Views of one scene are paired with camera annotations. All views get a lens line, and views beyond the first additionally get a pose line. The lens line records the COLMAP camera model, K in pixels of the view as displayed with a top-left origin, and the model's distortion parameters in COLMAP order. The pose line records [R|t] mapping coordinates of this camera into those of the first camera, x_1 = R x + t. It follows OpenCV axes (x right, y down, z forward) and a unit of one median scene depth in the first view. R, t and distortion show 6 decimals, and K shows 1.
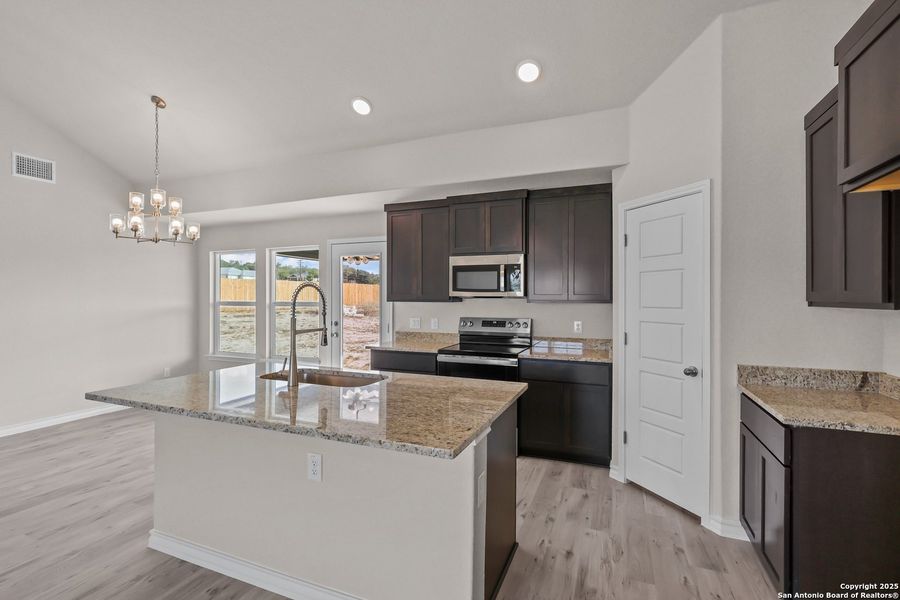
lens RADIAL K [[415.3, 0, 449.9], [0, 415.3, 297.6], [0, 0, 1]] dist [-0.002962, 0.000693]
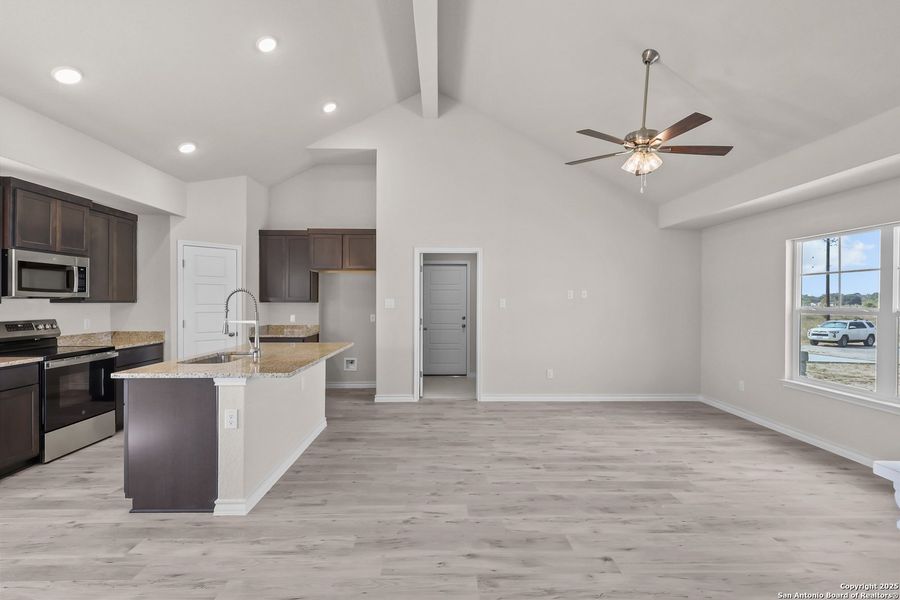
lens RADIAL K [[415.3, 0, 452.4], [0, 415.3, 299.0], [0, 0, 1]] dist [-0.002962, 0.000693]
pose [[-0.408852, -0.001058, 0.912600, -1.245060], [-0.005011, 0.999987, -0.001086, -0.001616], [-0.912587, -0.005017, -0.408852, 0.586576]]
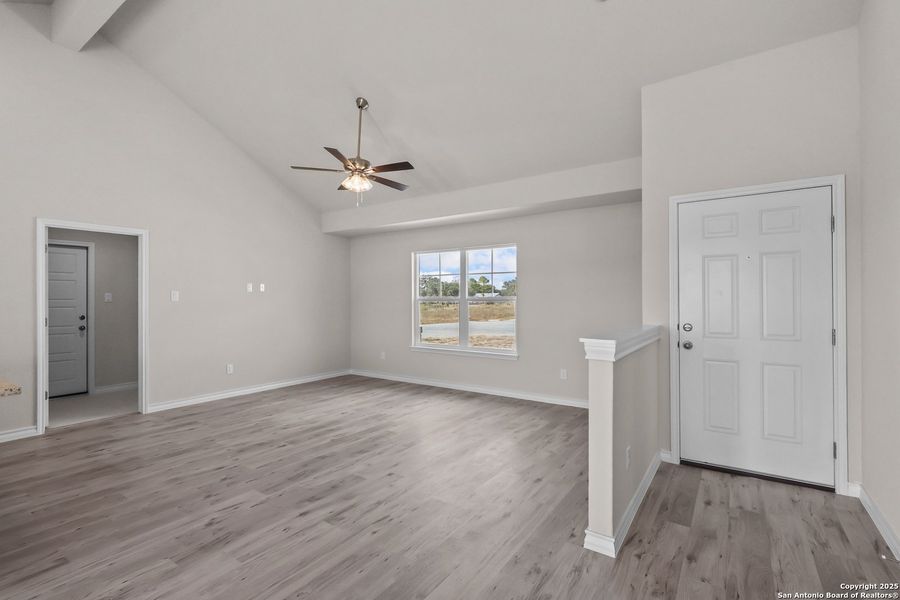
lens RADIAL K [[415.3, 0, 451.3], [0, 415.3, 297.1], [0, 0, 1]] dist [-0.002962, 0.000693]
pose [[-0.977606, 0.003643, 0.210414, -1.086907], [0.003068, 0.999991, -0.003060, 0.019535], [-0.210423, -0.002346, -0.977608, 0.922771]]
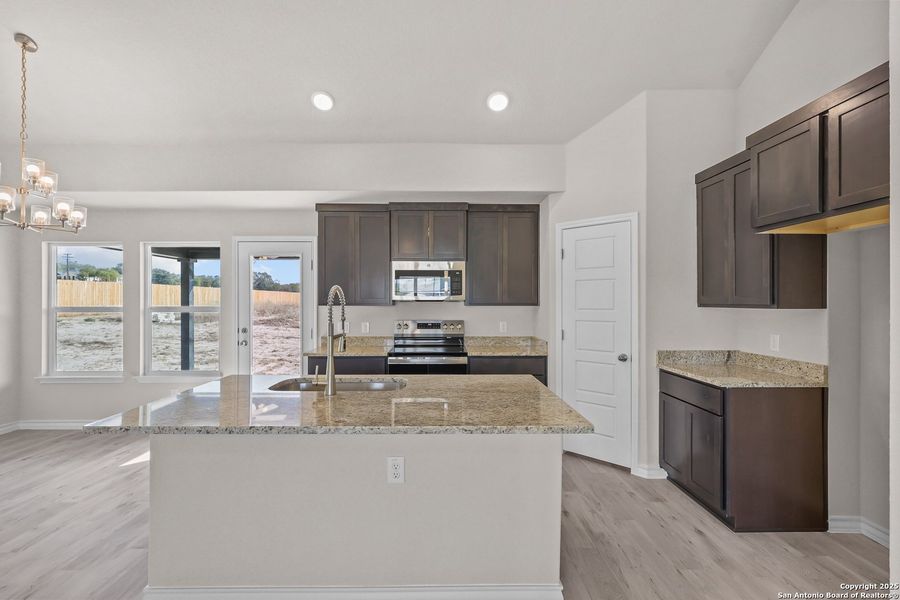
lens RADIAL K [[415.3, 0, 446.6], [0, 415.3, 299.8], [0, 0, 1]] dist [-0.002962, 0.000693]
pose [[0.920643, -0.001441, 0.390403, -0.304651], [0.002142, 0.999997, -0.001363, -0.002250], [-0.390400, 0.002091, 0.920643, 0.011287]]
